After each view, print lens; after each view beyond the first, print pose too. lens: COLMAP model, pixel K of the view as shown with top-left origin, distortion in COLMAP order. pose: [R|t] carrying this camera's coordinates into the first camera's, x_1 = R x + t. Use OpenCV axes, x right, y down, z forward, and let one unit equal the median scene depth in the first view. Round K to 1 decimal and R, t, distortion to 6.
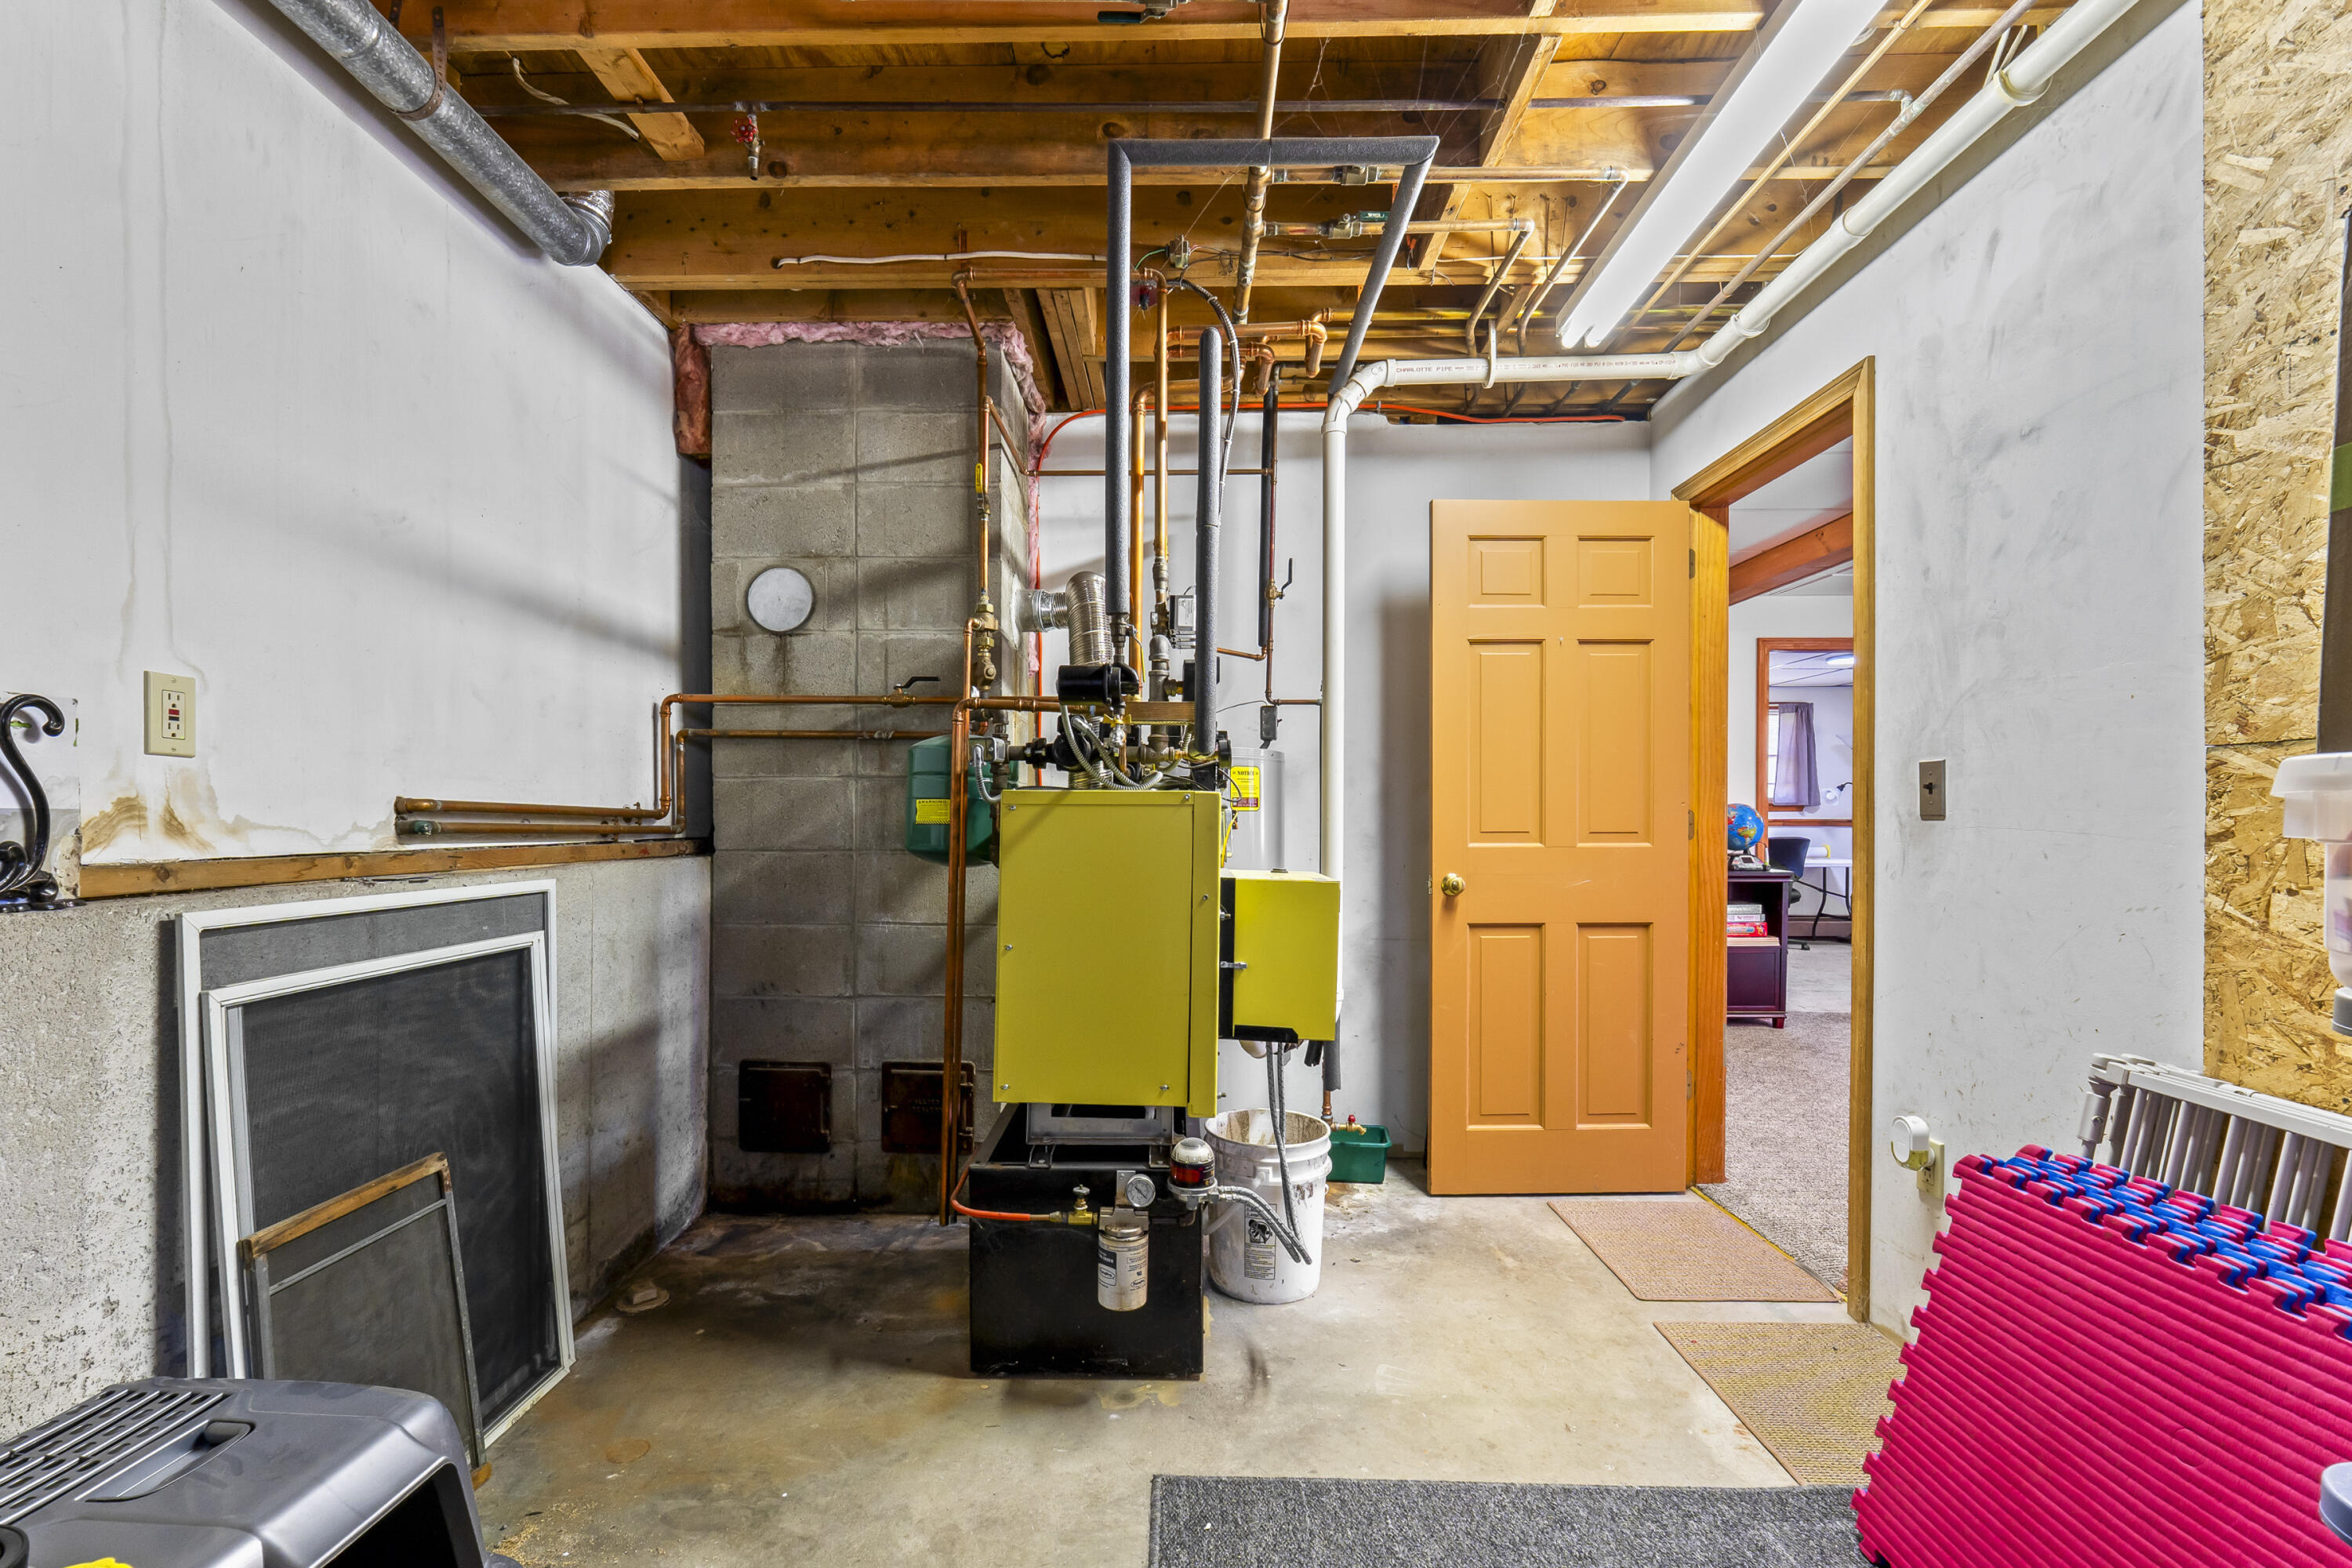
lens RADIAL K [[997.3, 0, 1168.5], [0, 997.3, 833.5], [0, 0, 1]] dist [-0.008197, 0.000346]
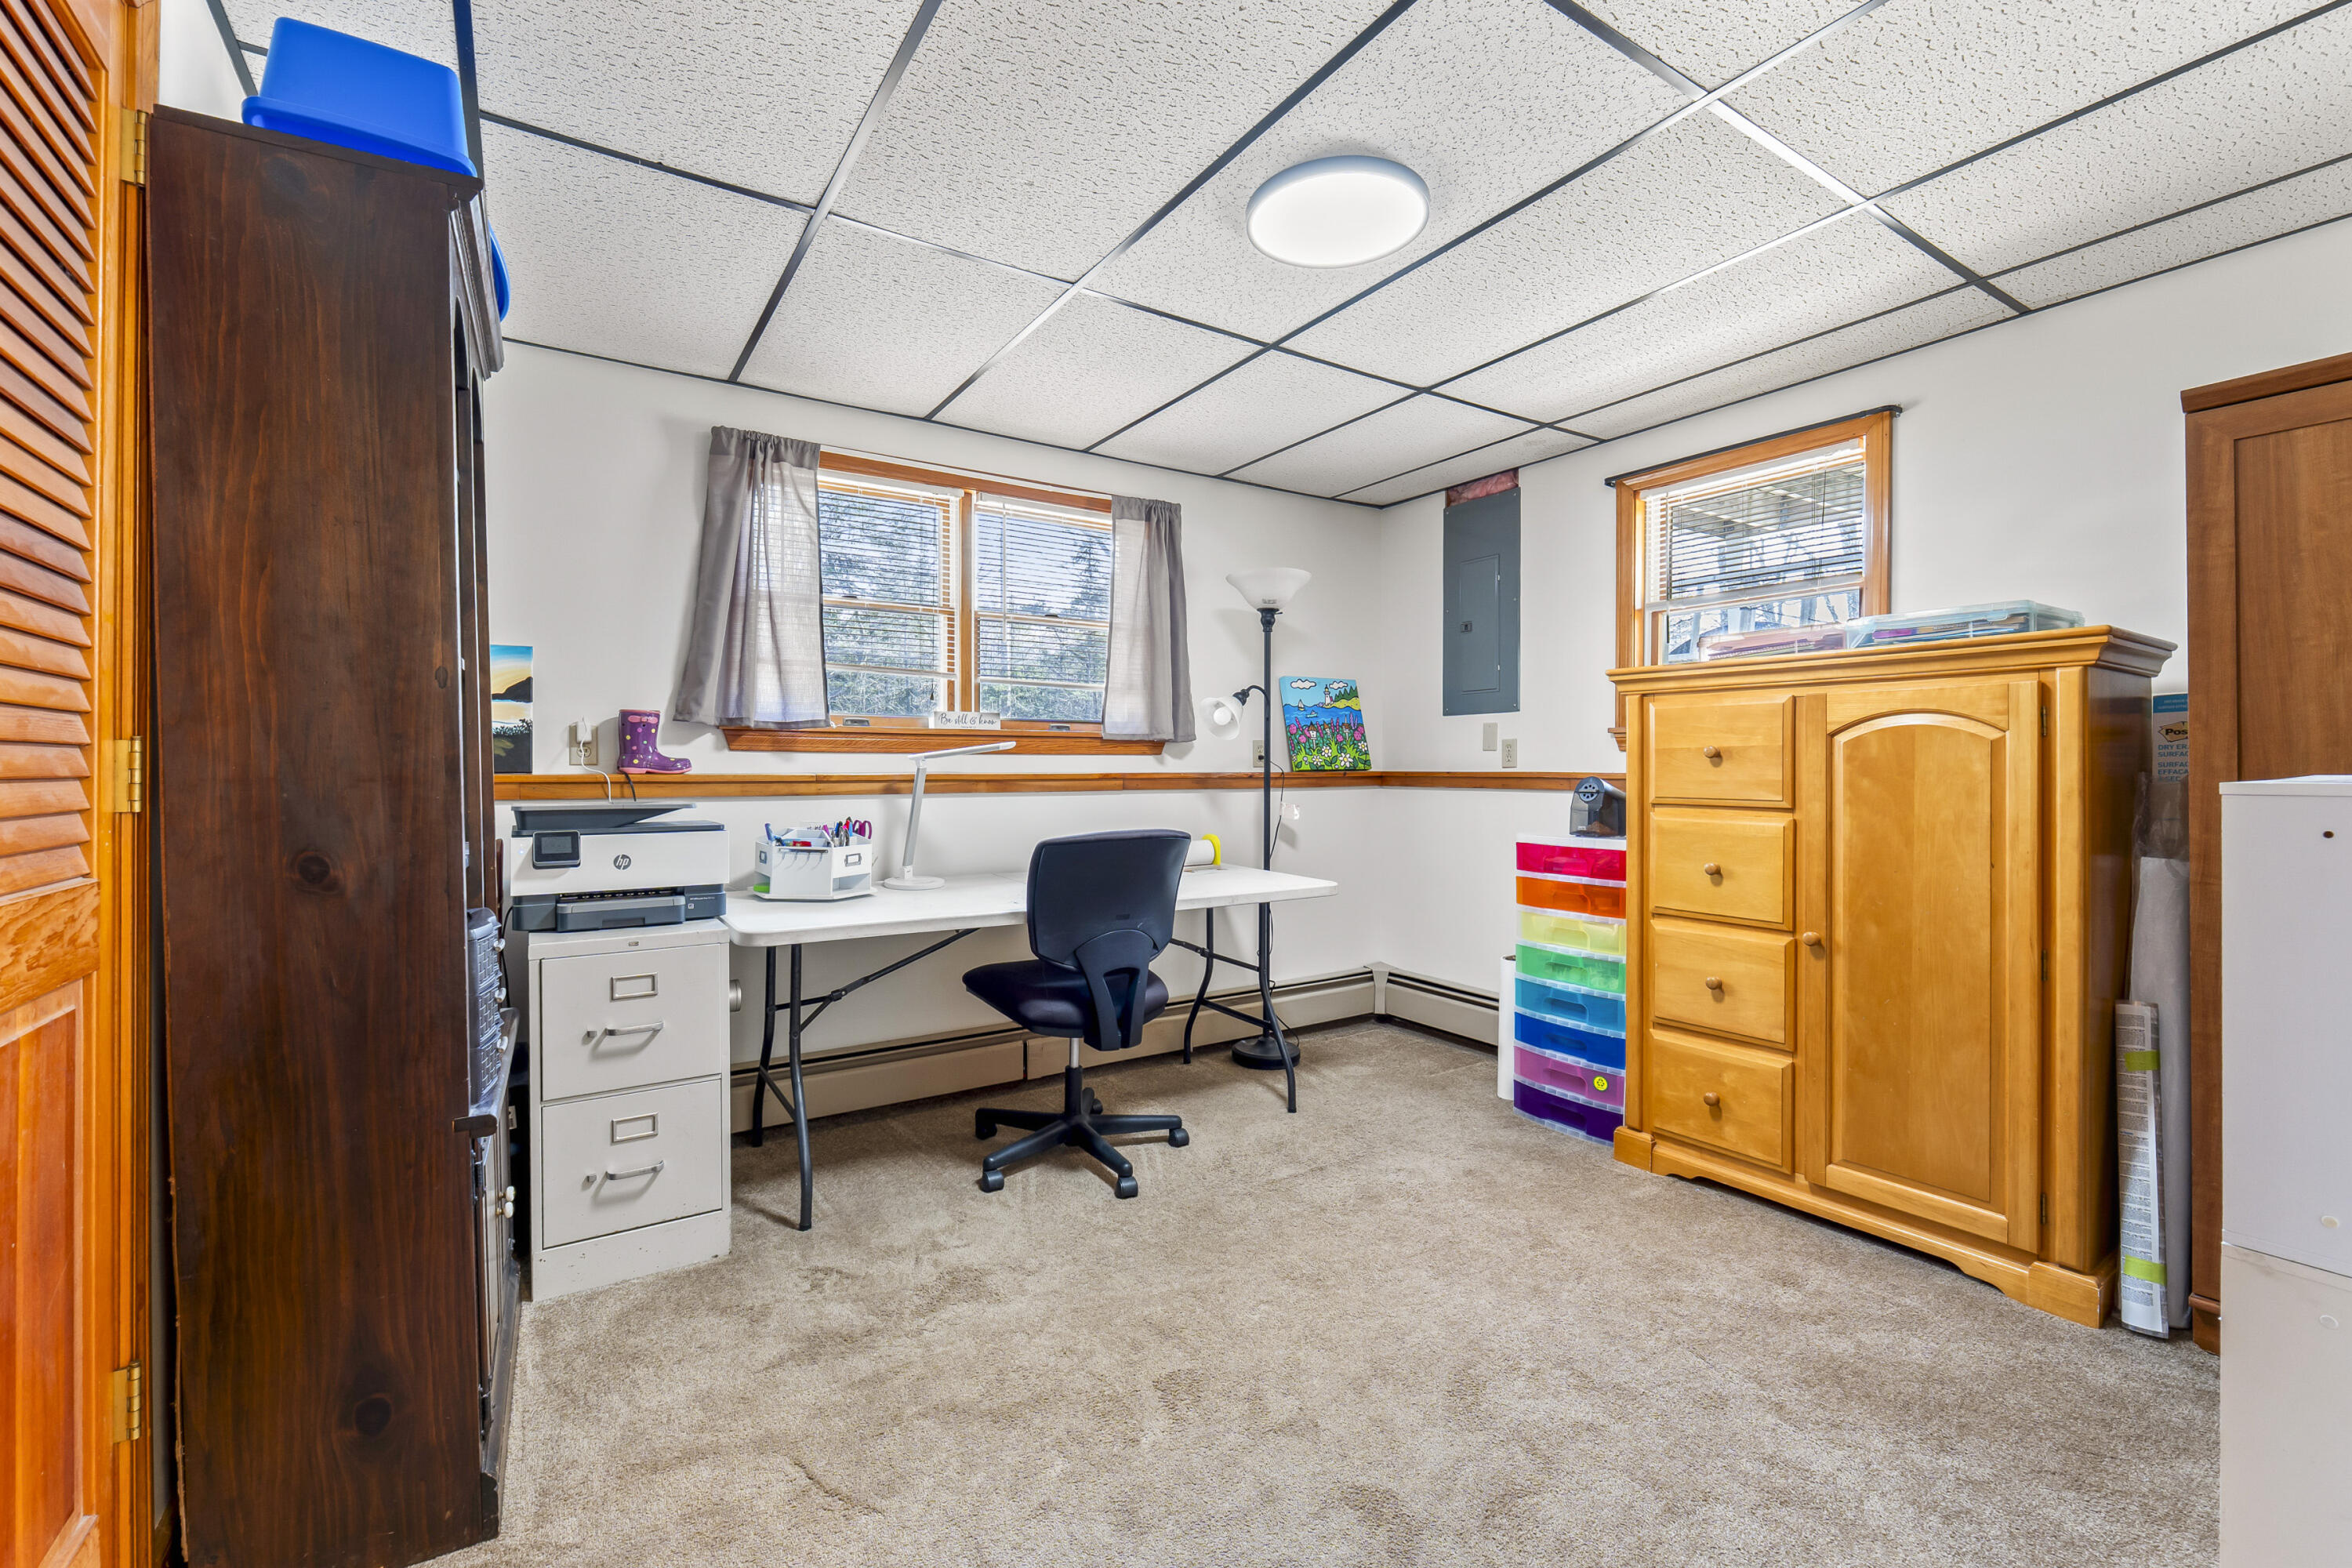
lens RADIAL K [[997.3, 0, 1192.9], [0, 997.3, 765.5], [0, 0, 1]] dist [-0.008197, 0.000346]
pose [[0.832278, -0.005795, 0.554329, 0.416428], [0.011434, 0.999912, -0.006713, -0.014552], [-0.554241, 0.011925, 0.832271, 0.644050]]
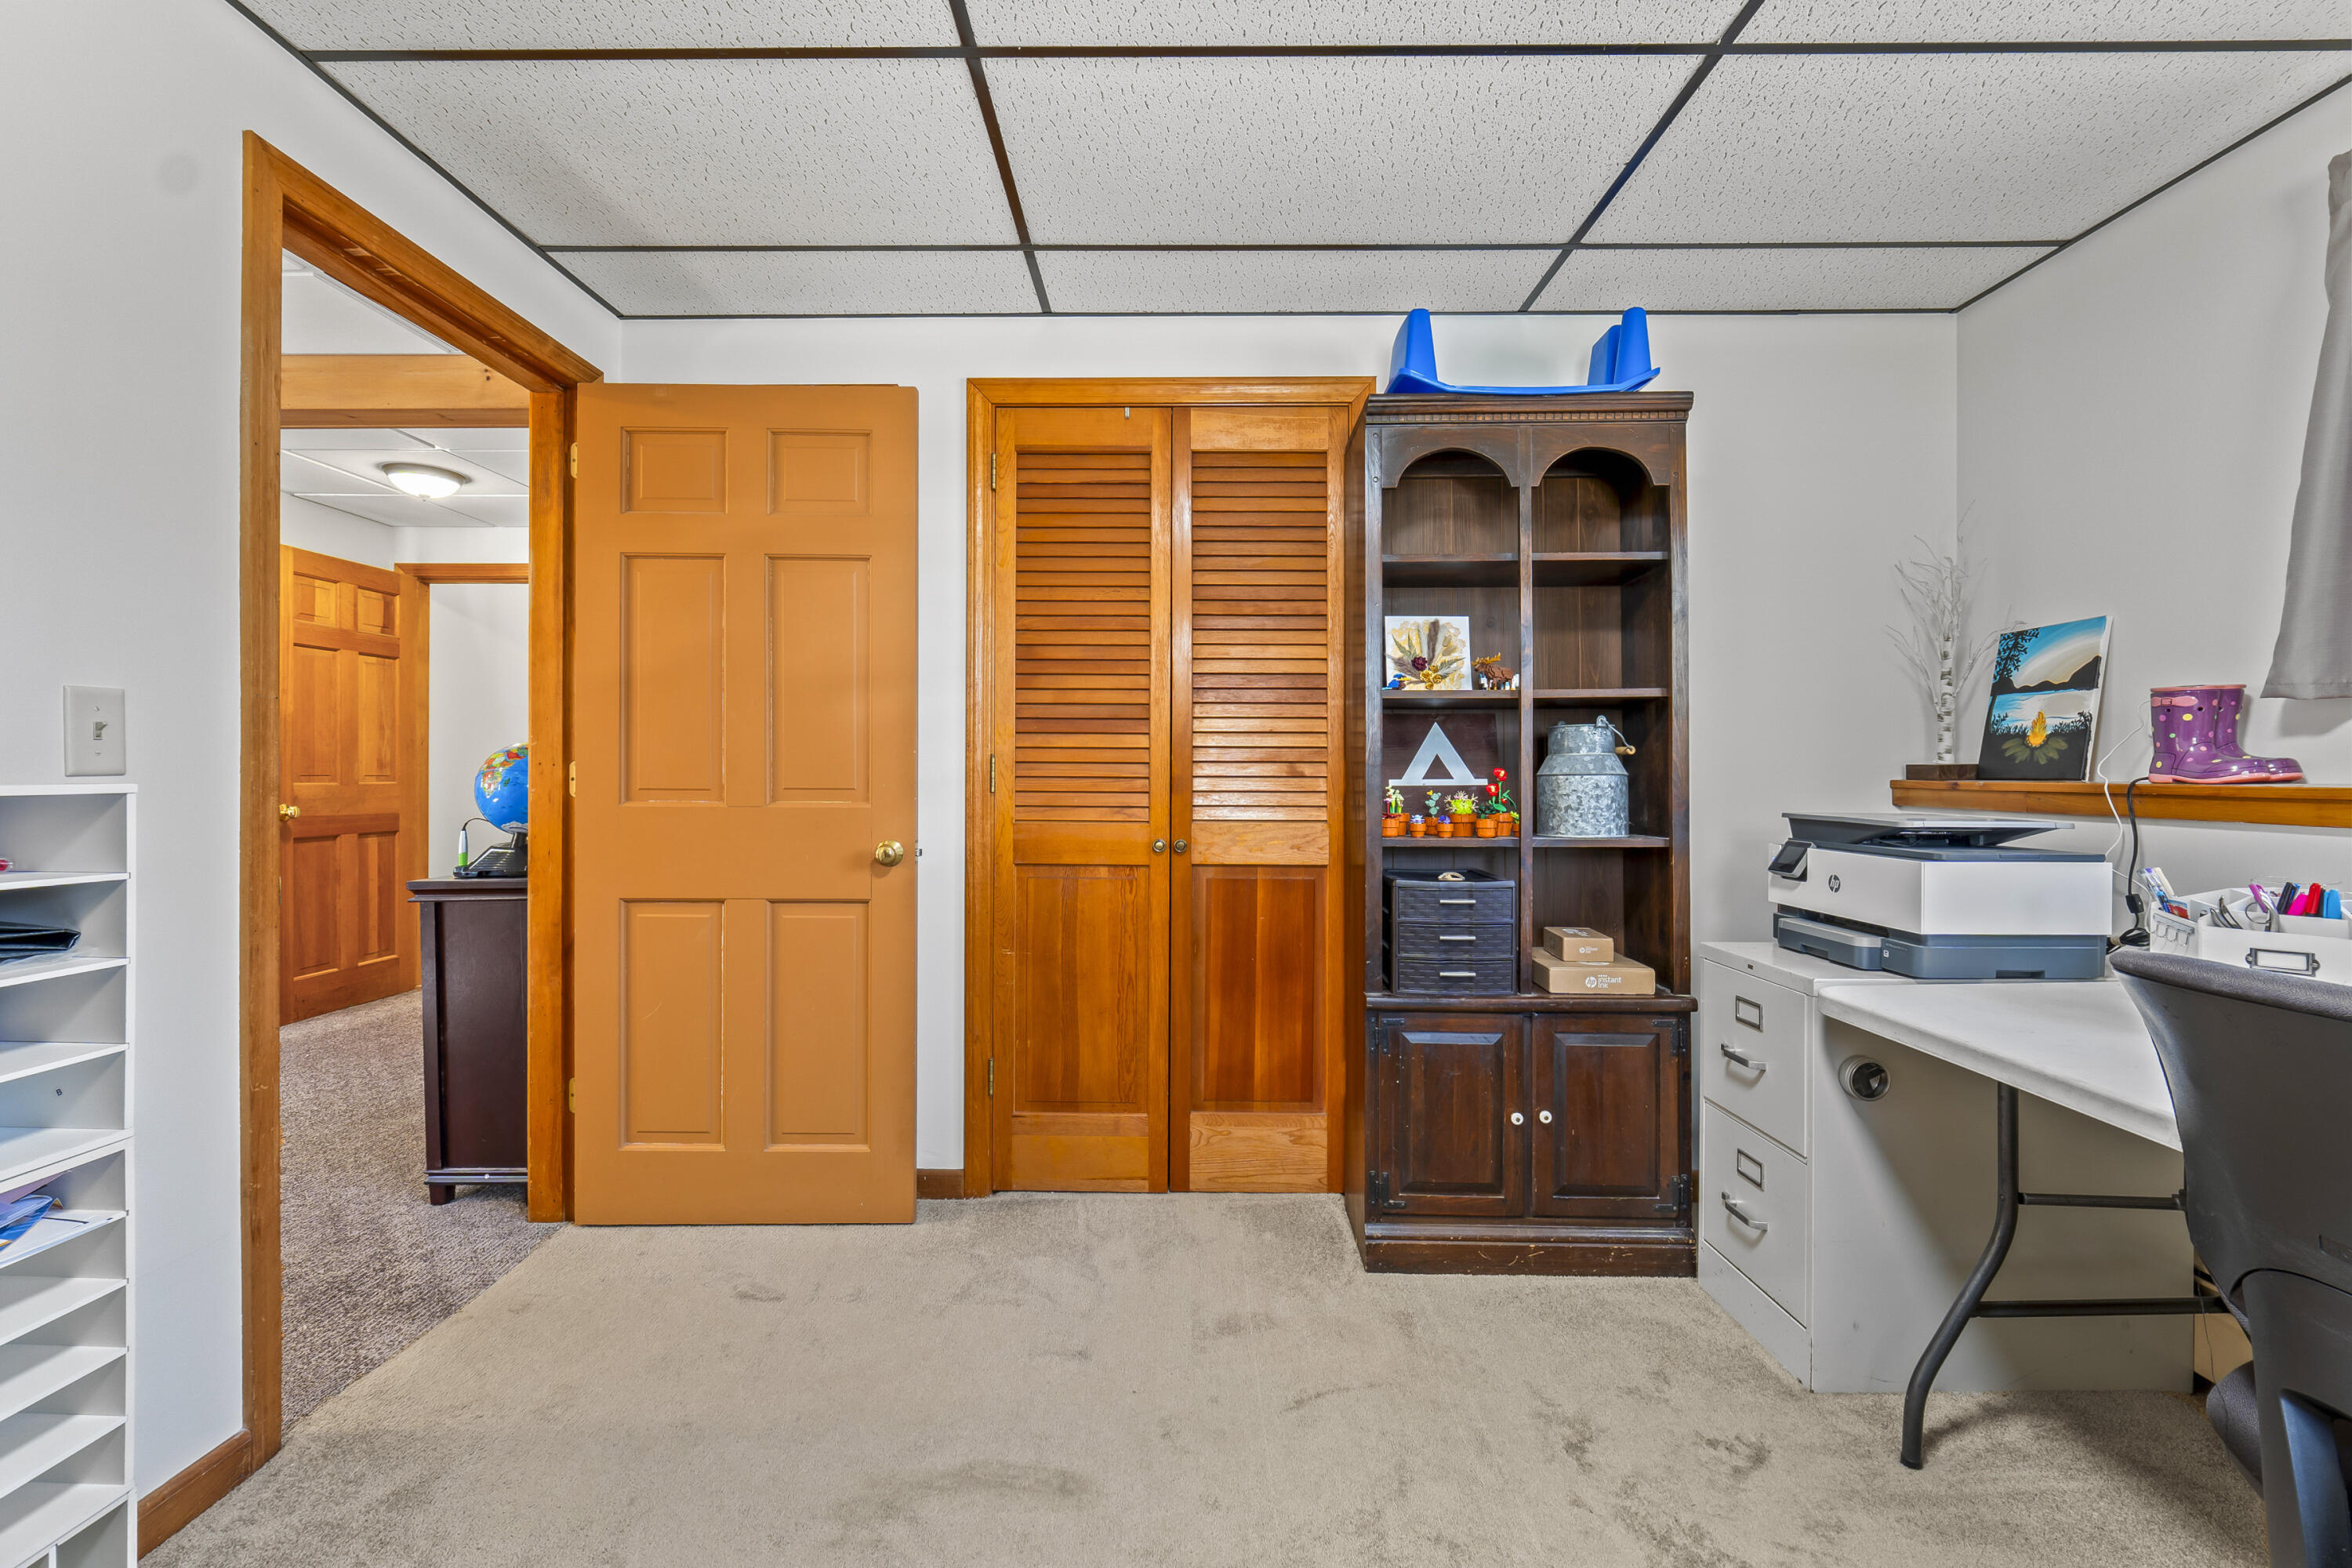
lens RADIAL K [[997.3, 0, 1162.2], [0, 997.3, 780.3], [0, 0, 1]] dist [-0.008197, 0.000346]
pose [[-0.015395, 0.003326, -0.999876, 0.638265], [-0.013642, 0.999901, 0.003537, -0.014566], [0.999788, 0.013695, -0.015349, 0.781117]]
